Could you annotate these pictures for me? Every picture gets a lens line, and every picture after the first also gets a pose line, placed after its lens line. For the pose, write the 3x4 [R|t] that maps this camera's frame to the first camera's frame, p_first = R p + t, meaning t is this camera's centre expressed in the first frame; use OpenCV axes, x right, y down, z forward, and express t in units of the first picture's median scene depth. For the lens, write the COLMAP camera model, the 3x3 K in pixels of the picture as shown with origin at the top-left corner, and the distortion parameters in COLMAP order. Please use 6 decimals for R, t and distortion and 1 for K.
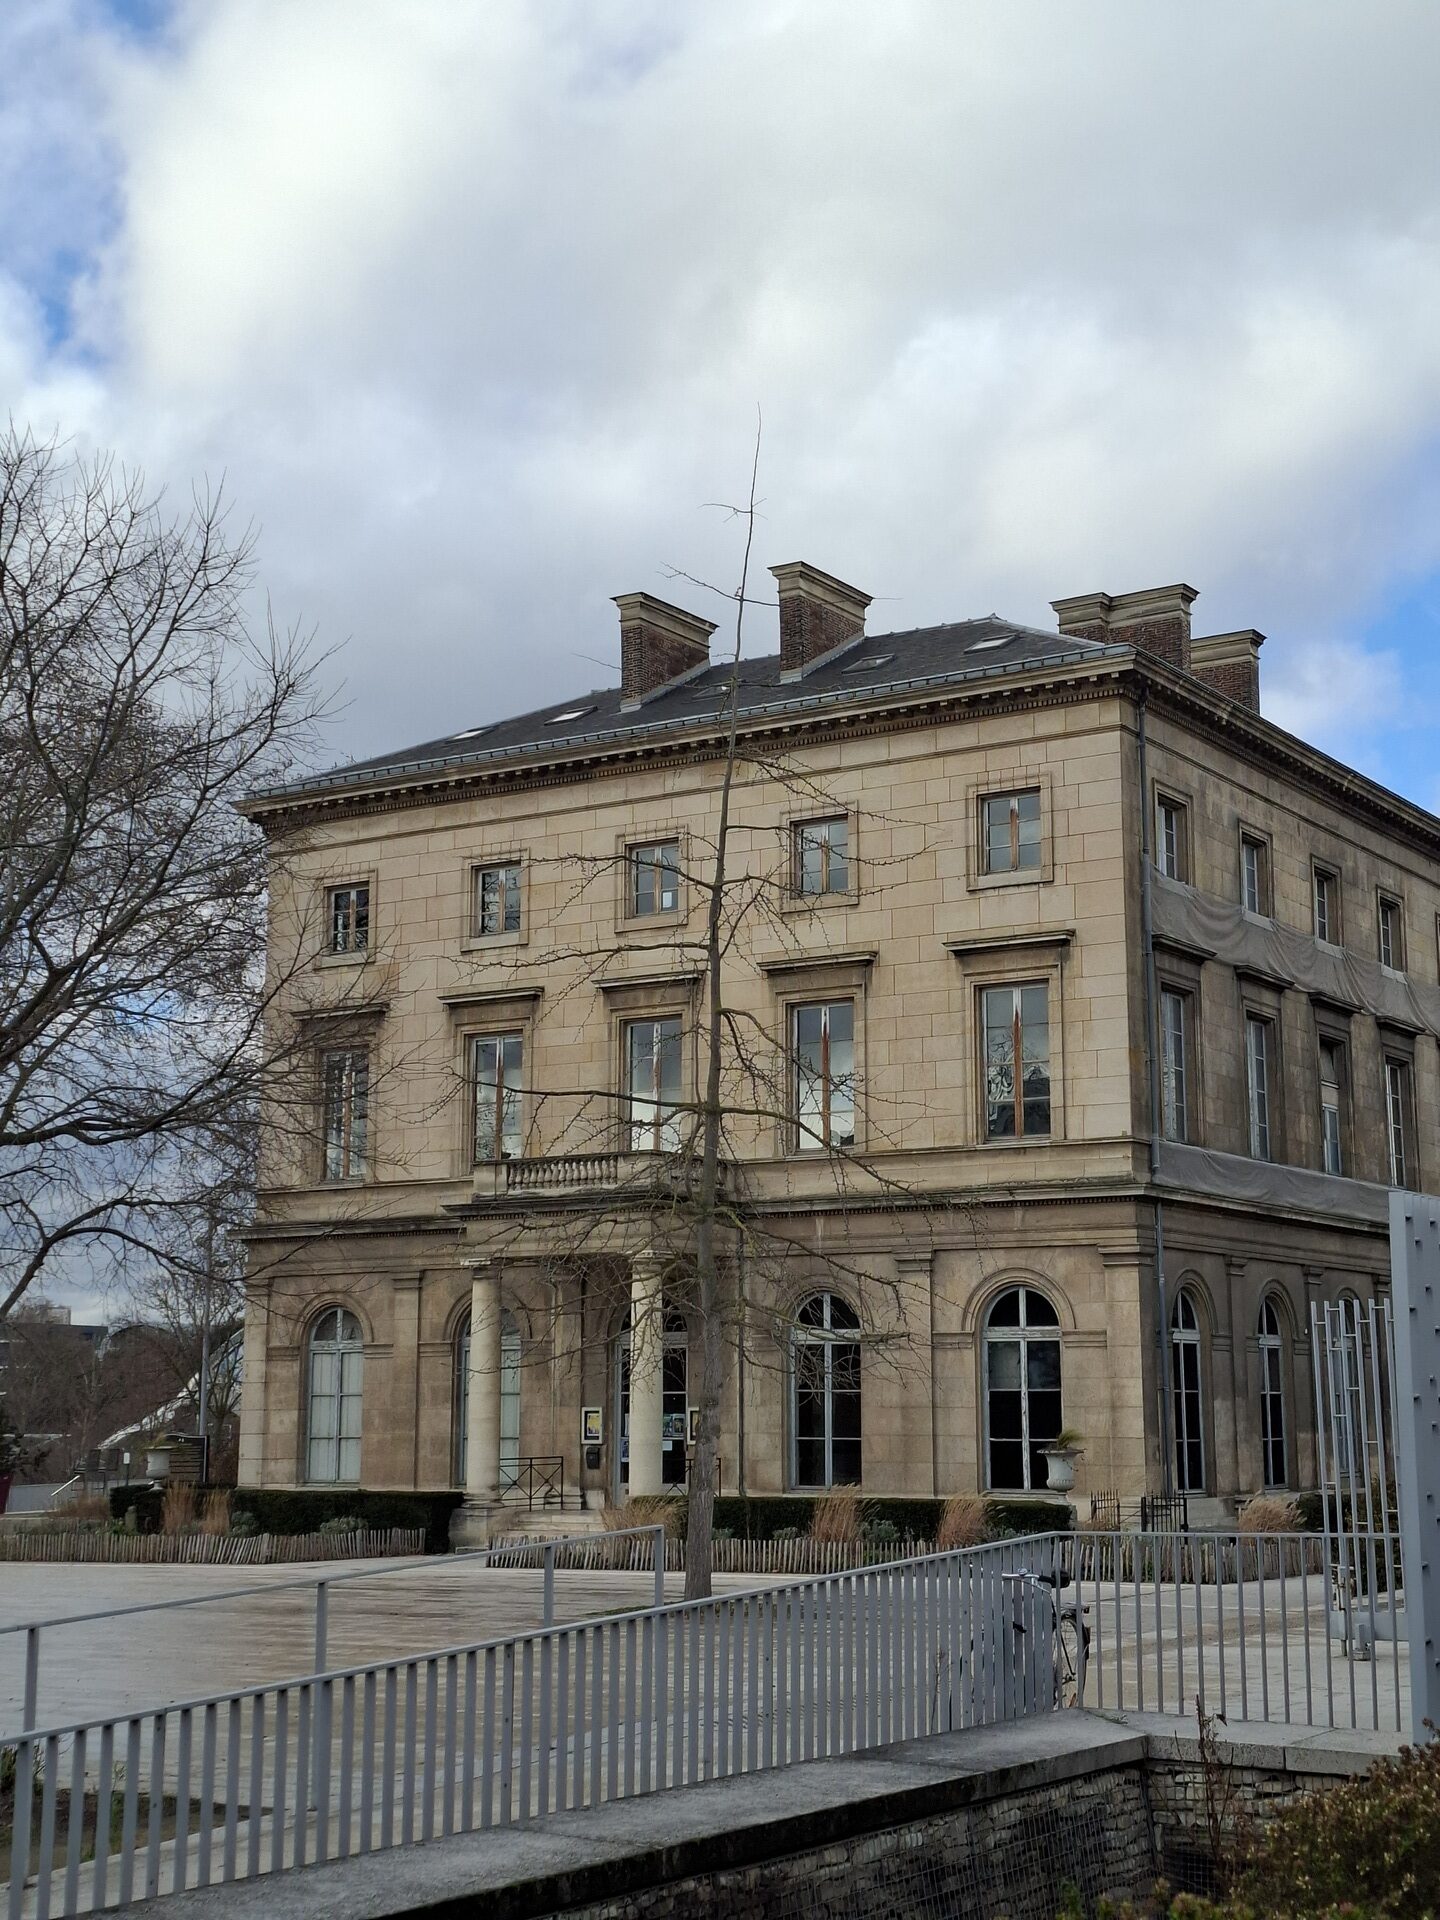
lens RADIAL K [[2697.0, 0, 720.0], [0, 2697.0, 960.0], [0, 0, 1]] dist [0.164469, -0.001081]
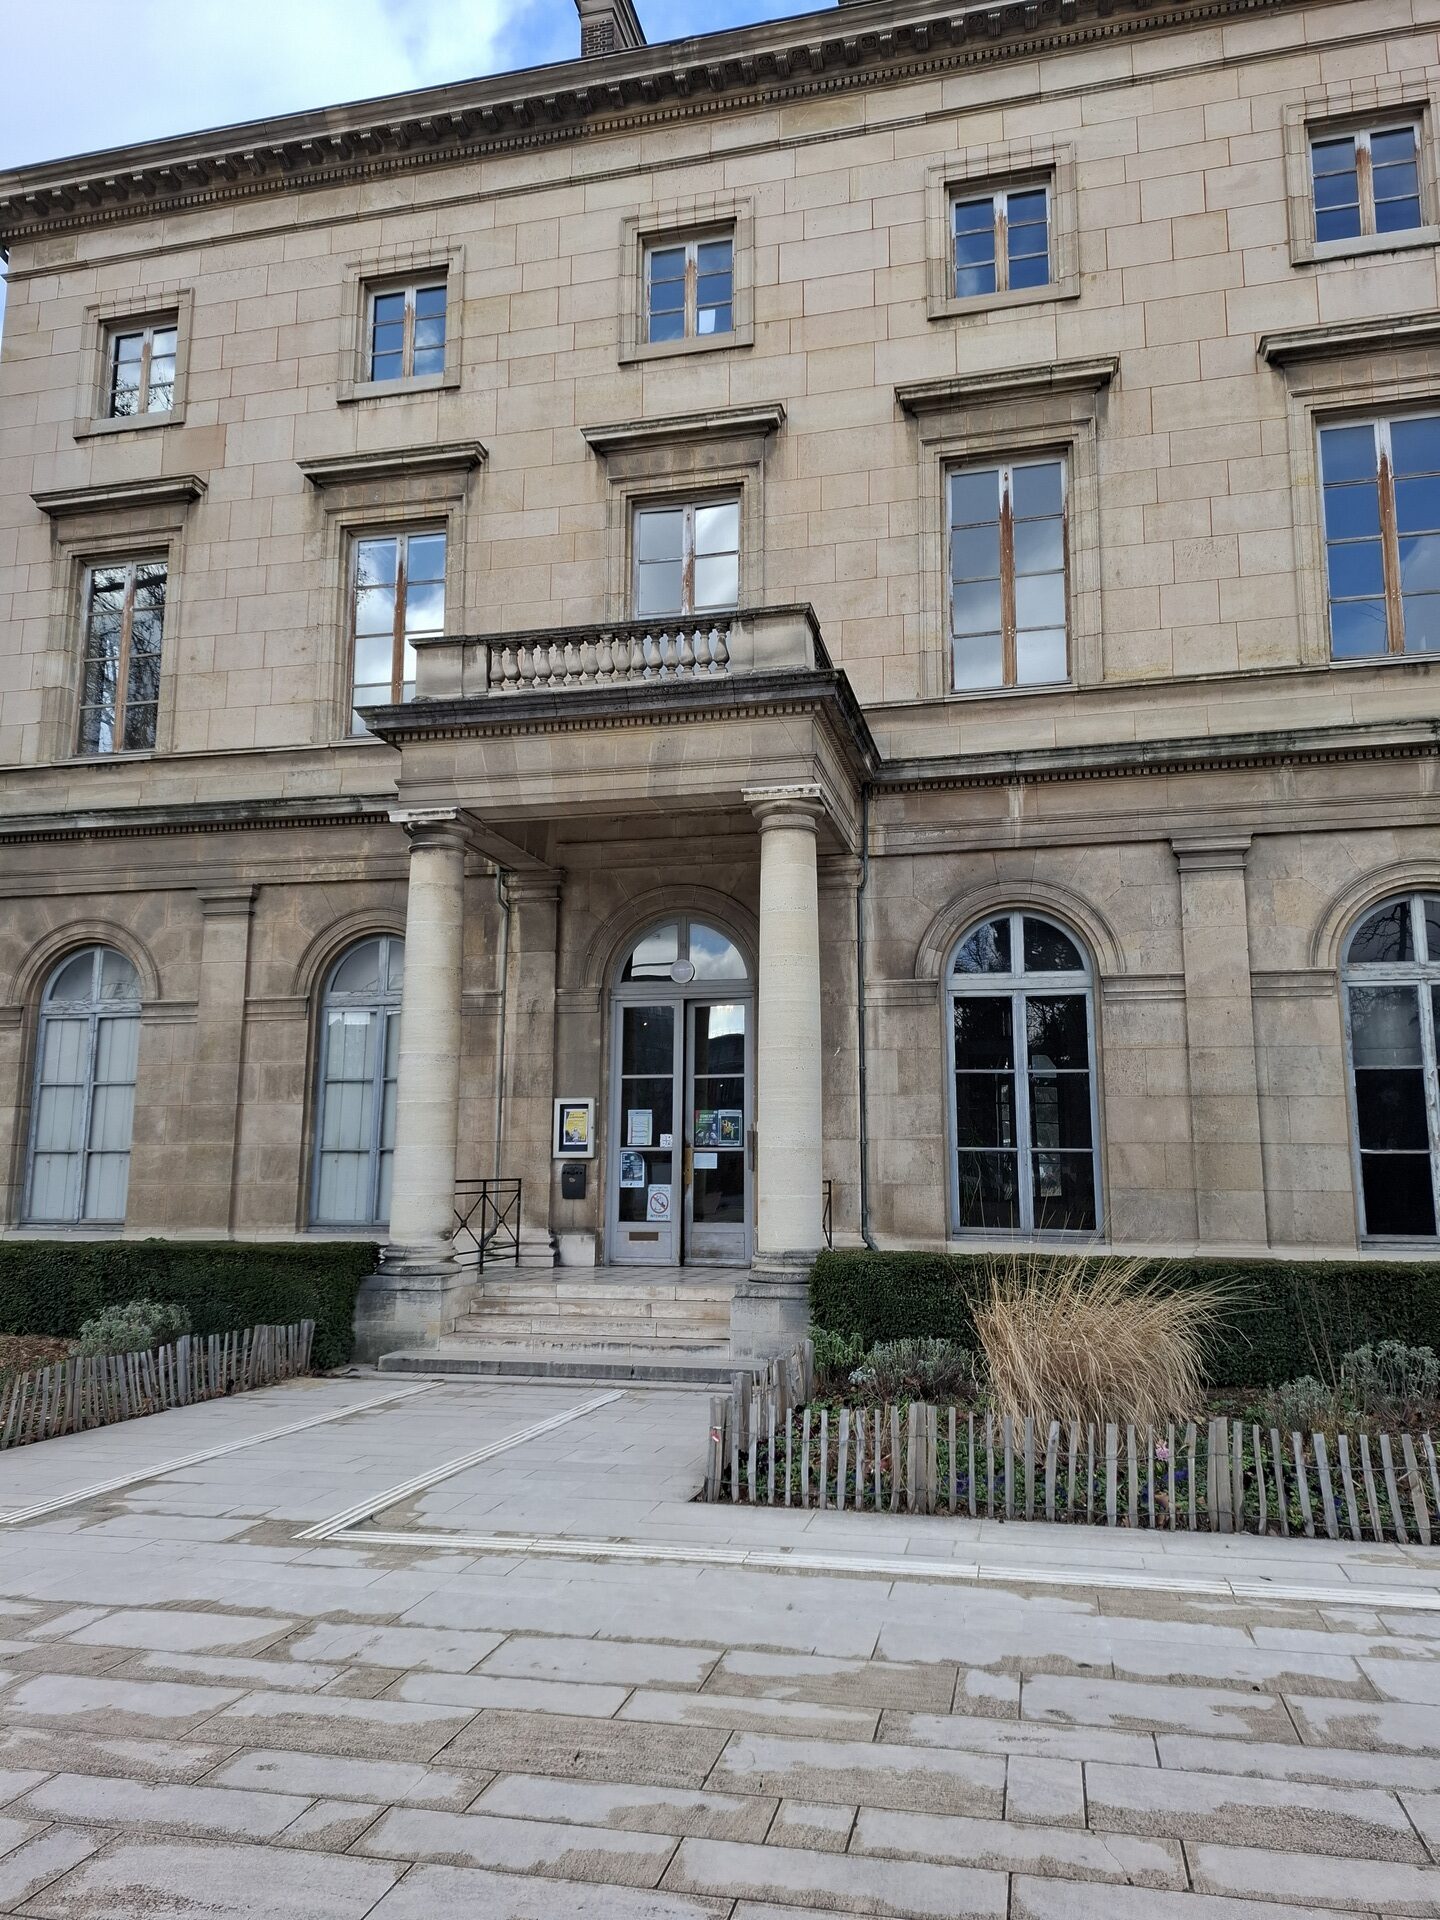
lens RADIAL K [[1357.6, 0, 745.0], [0, 1357.6, 966.2], [0, 0, 1]] dist [0.117379, -0.136066]
pose [[0.941086, 0.056963, 0.333336, -0.115004], [-0.062040, 0.998063, 0.004597, 0.132052], [-0.332429, -0.025007, 0.942797, 0.702729]]
